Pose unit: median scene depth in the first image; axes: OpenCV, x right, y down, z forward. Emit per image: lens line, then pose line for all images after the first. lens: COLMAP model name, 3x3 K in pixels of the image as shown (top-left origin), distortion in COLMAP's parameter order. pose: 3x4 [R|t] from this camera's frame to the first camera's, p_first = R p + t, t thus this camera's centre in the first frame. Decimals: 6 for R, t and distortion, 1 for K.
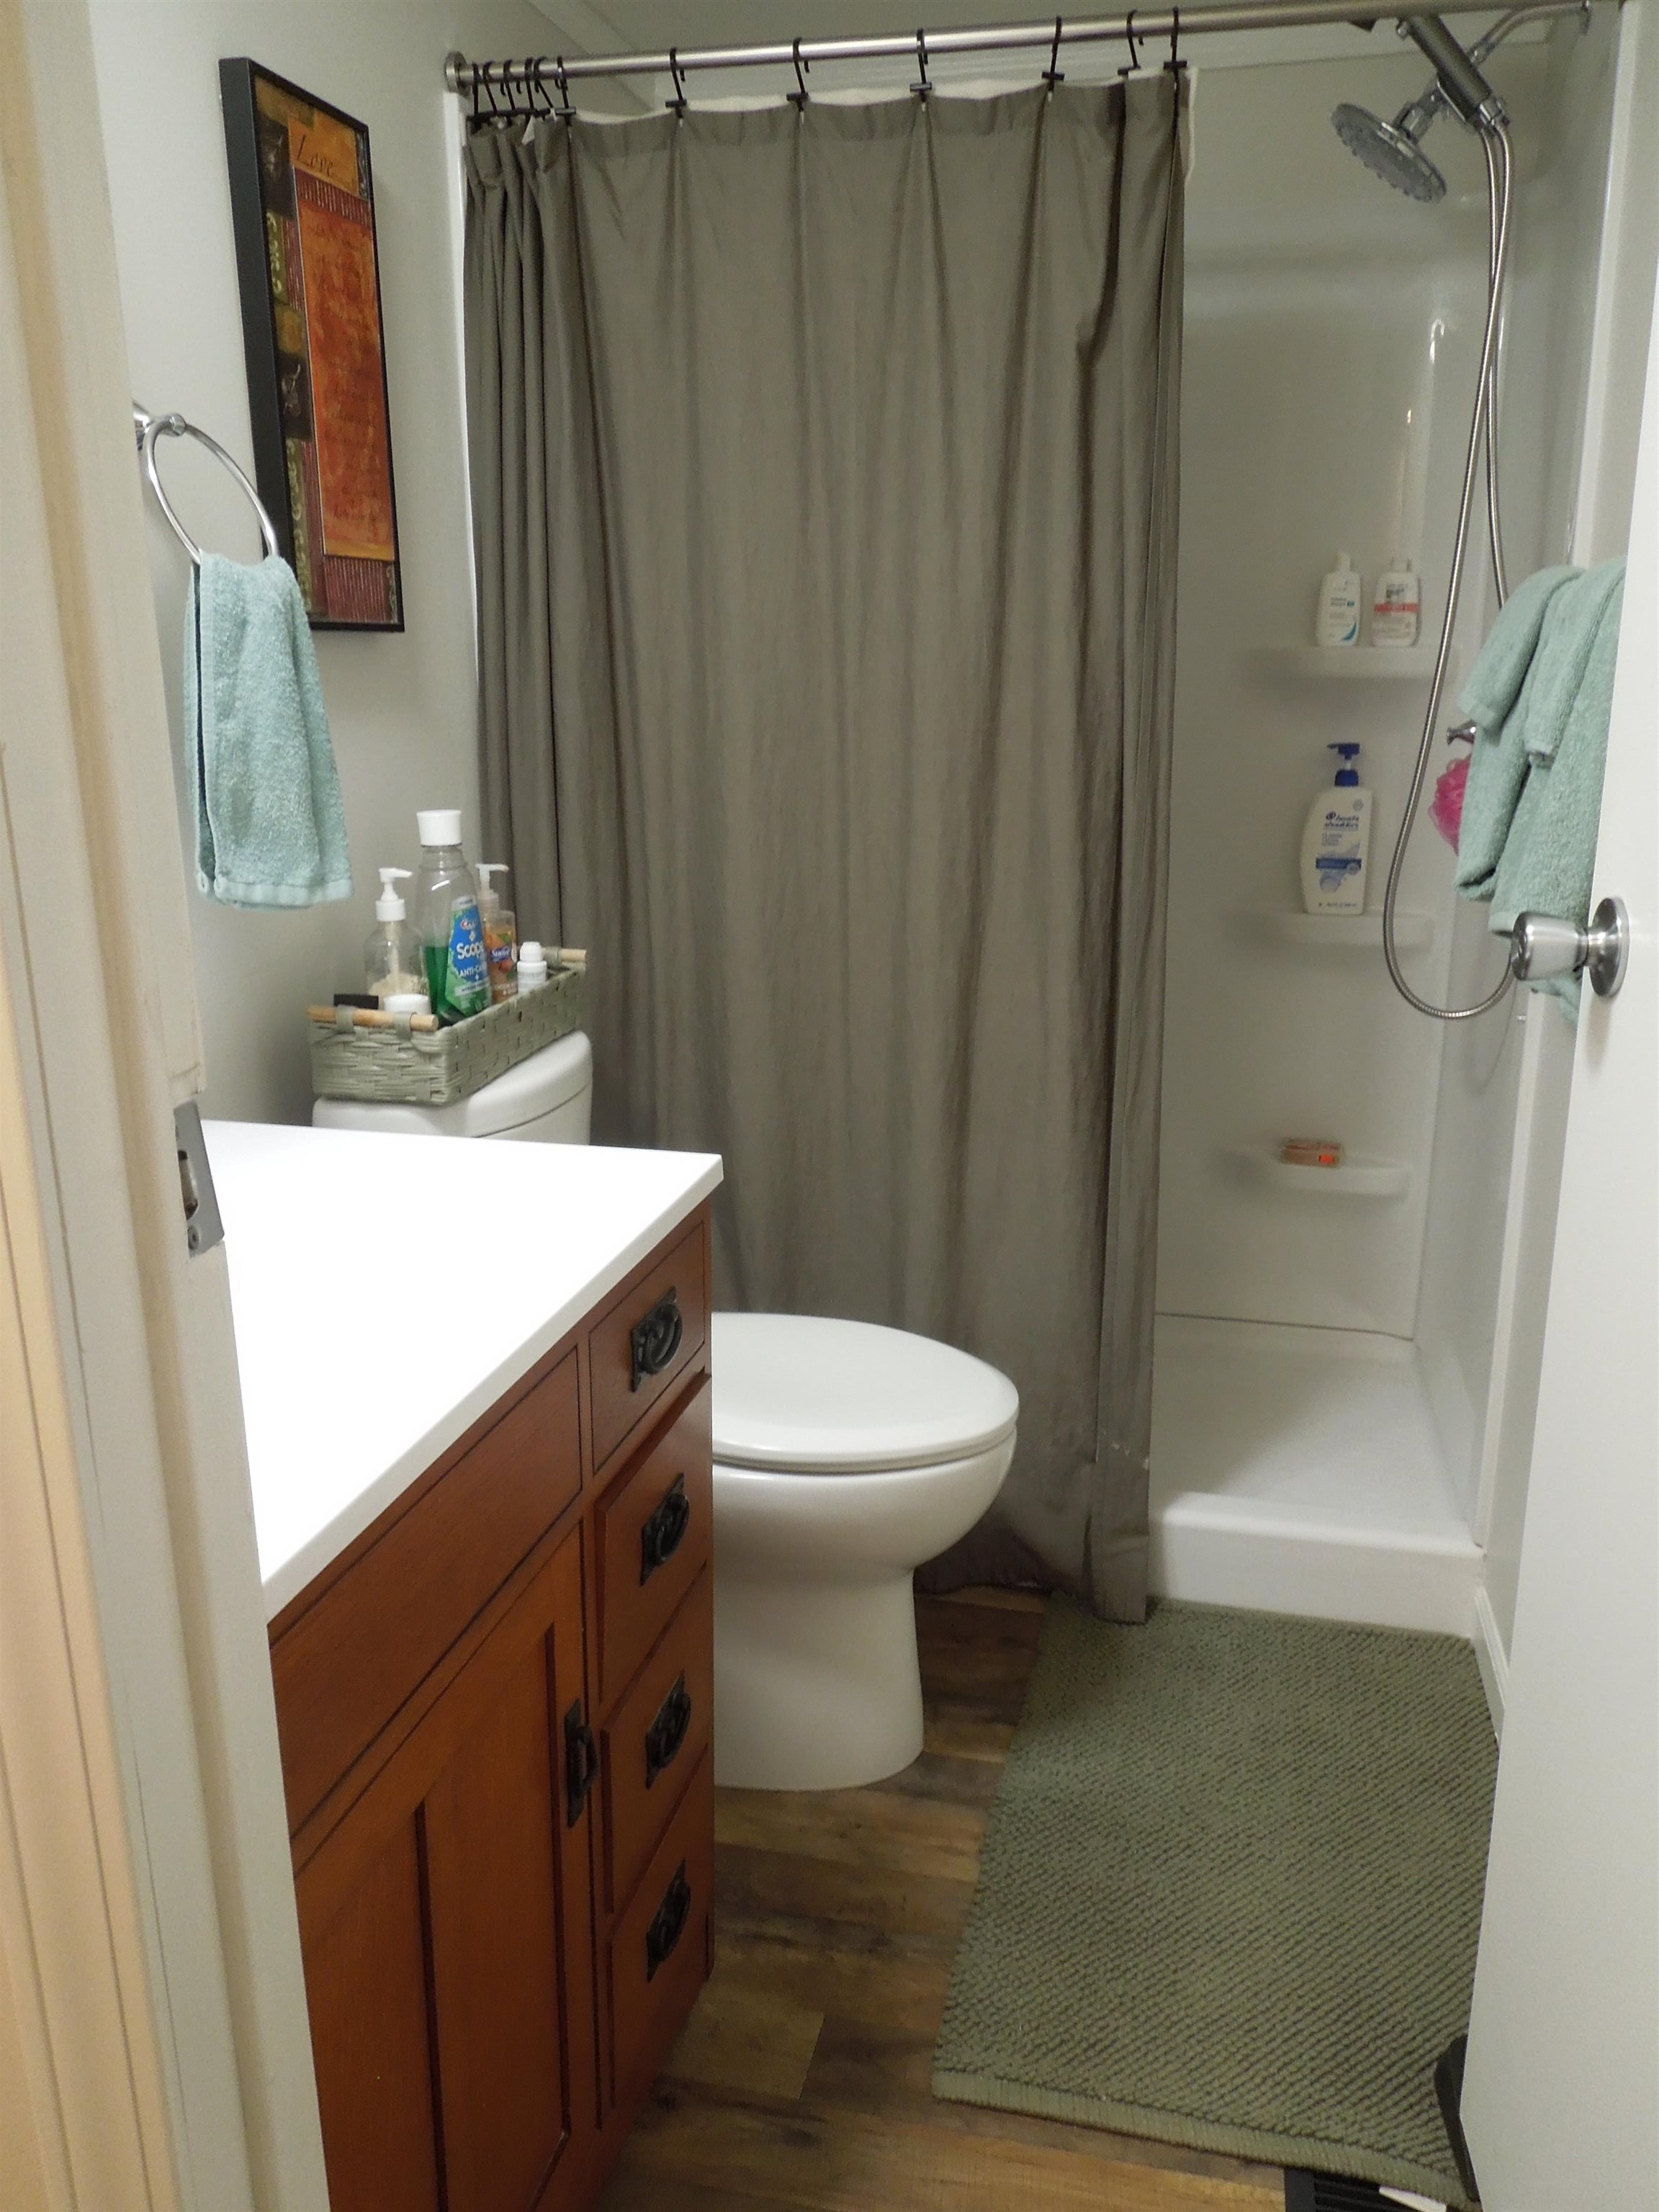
lens RADIAL K [[1679.6, 0, 827.0], [0, 1679.6, 1110.2], [0, 0, 1]] dist [-0.003136, -0.001208]
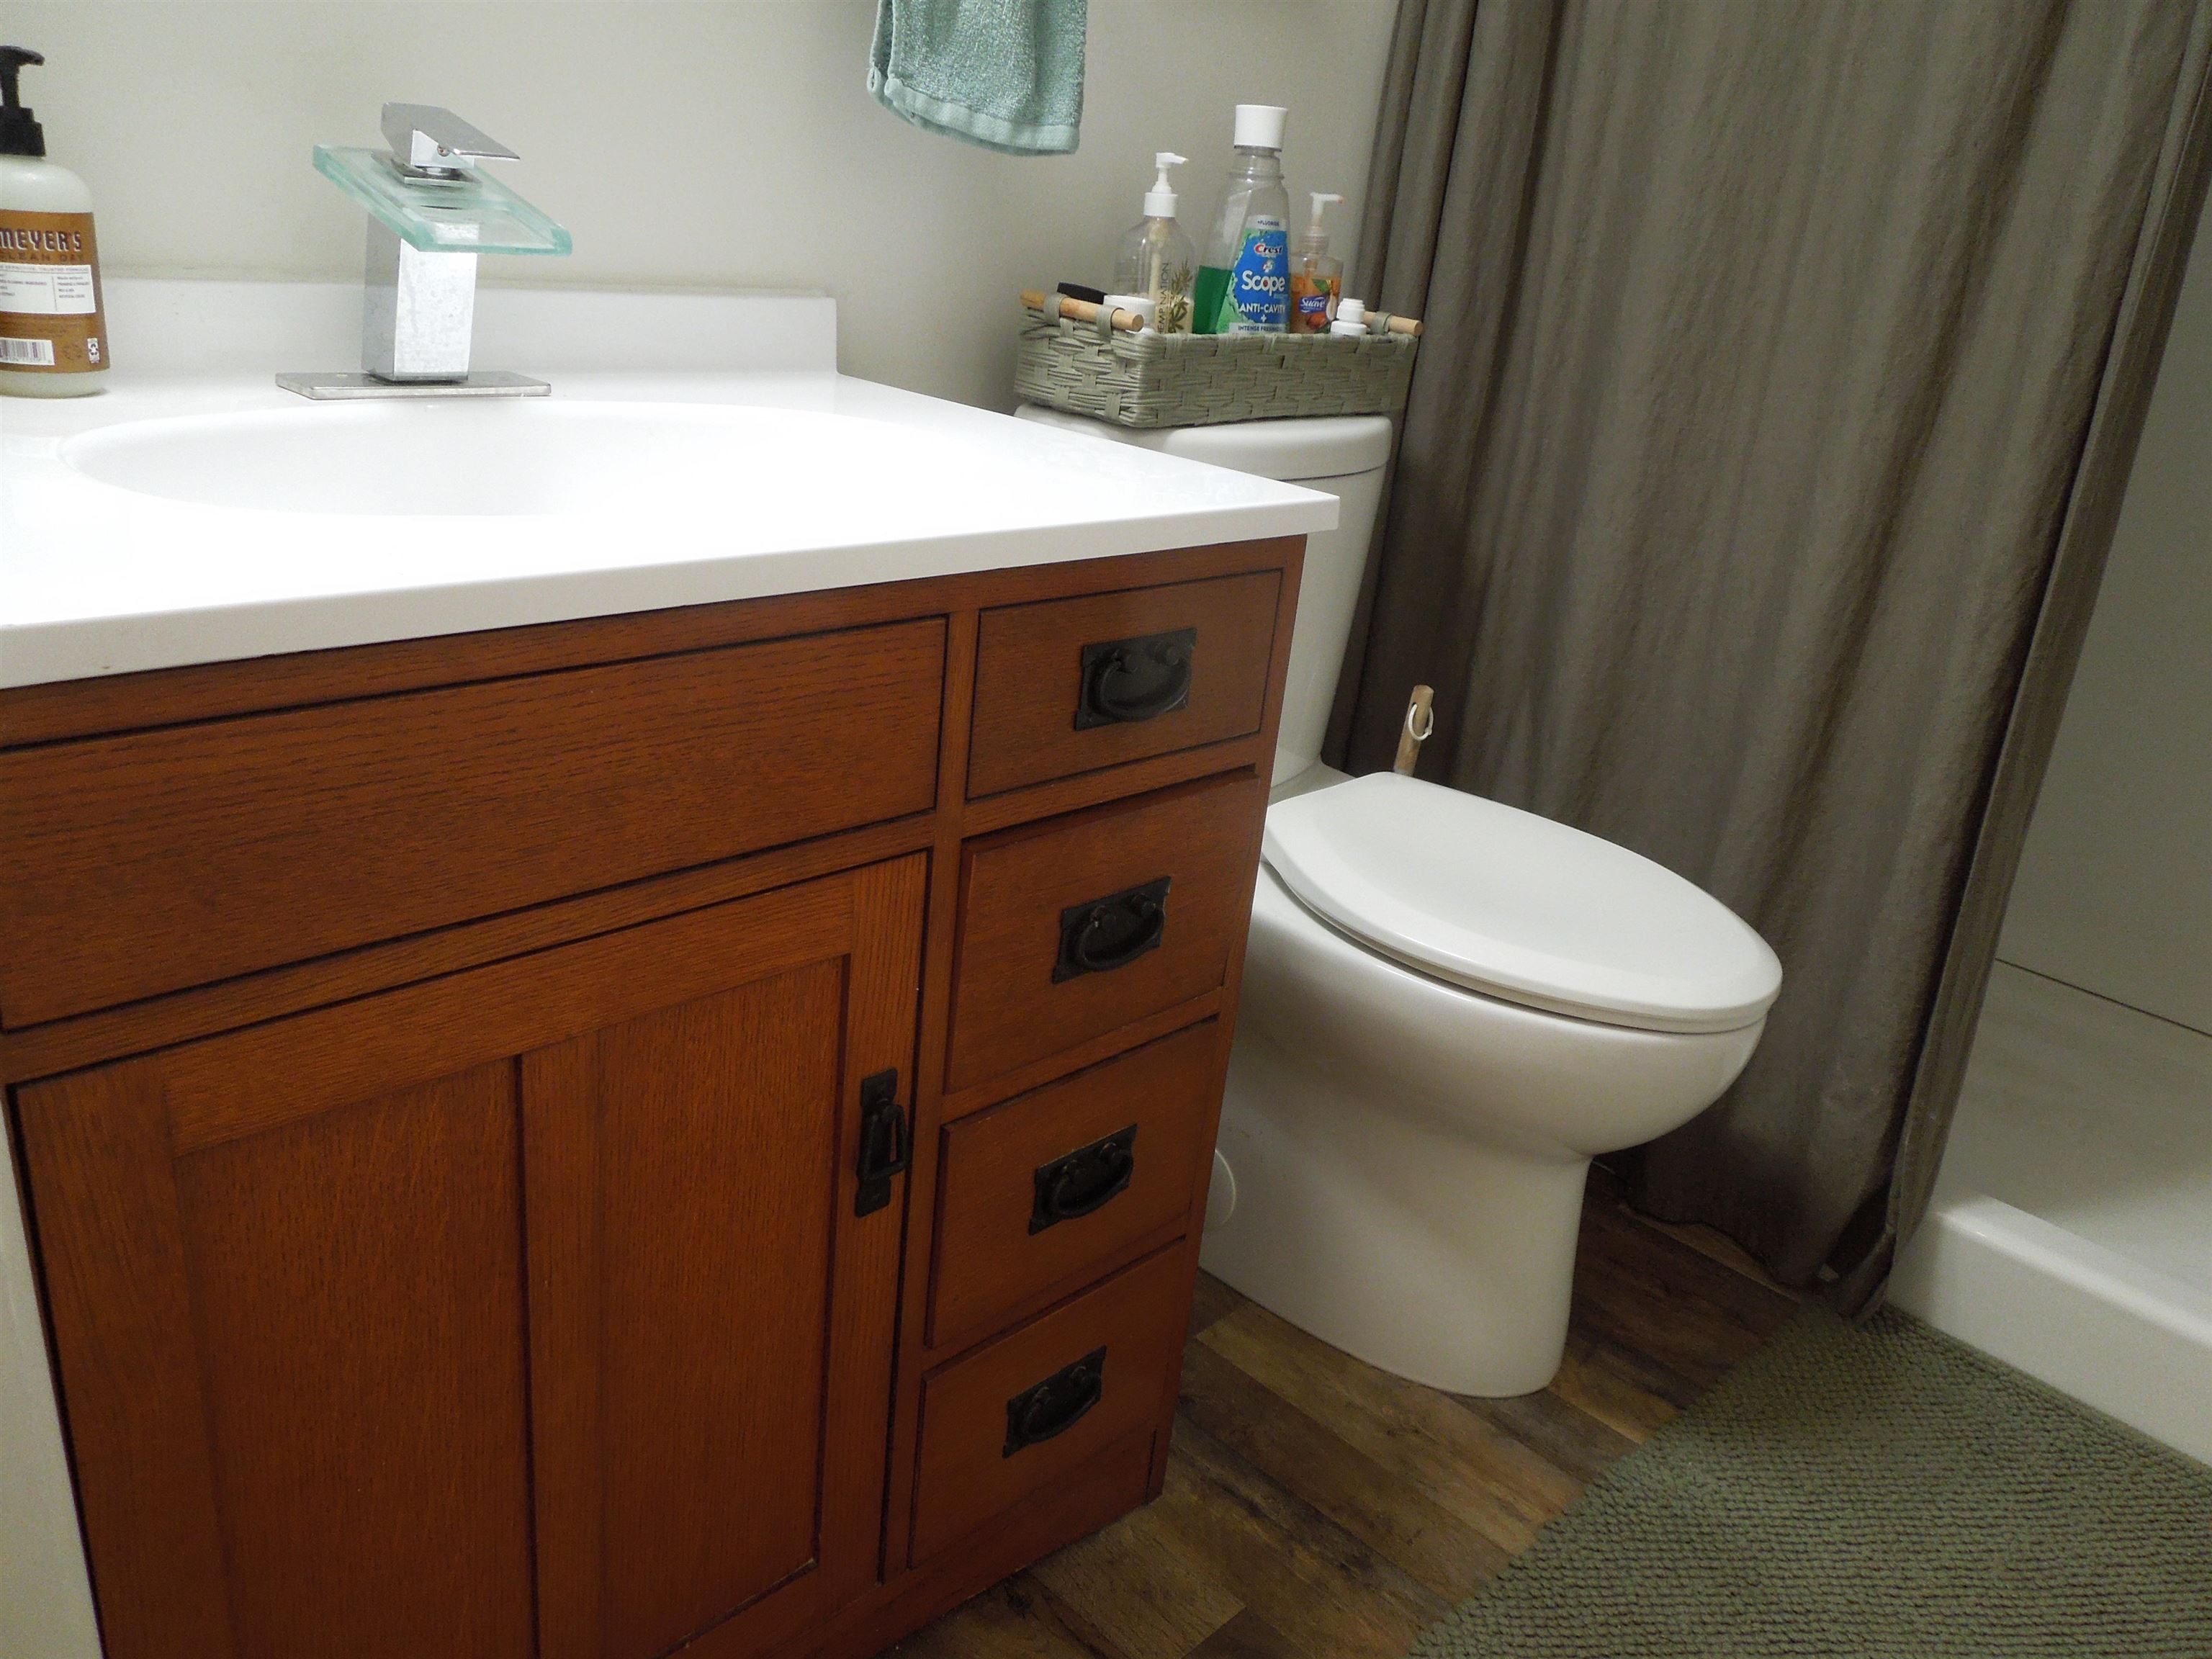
lens RADIAL K [[1679.6, 0, 1109.8], [0, 1679.6, 827.0], [0, 0, 1]] dist [-0.003136, -0.001208]
pose [[0.853331, 0.268246, -0.447069, 0.182506], [-0.228617, 0.963171, 0.141546, 0.069569], [0.468573, -0.018578, 0.883230, 0.234108]]
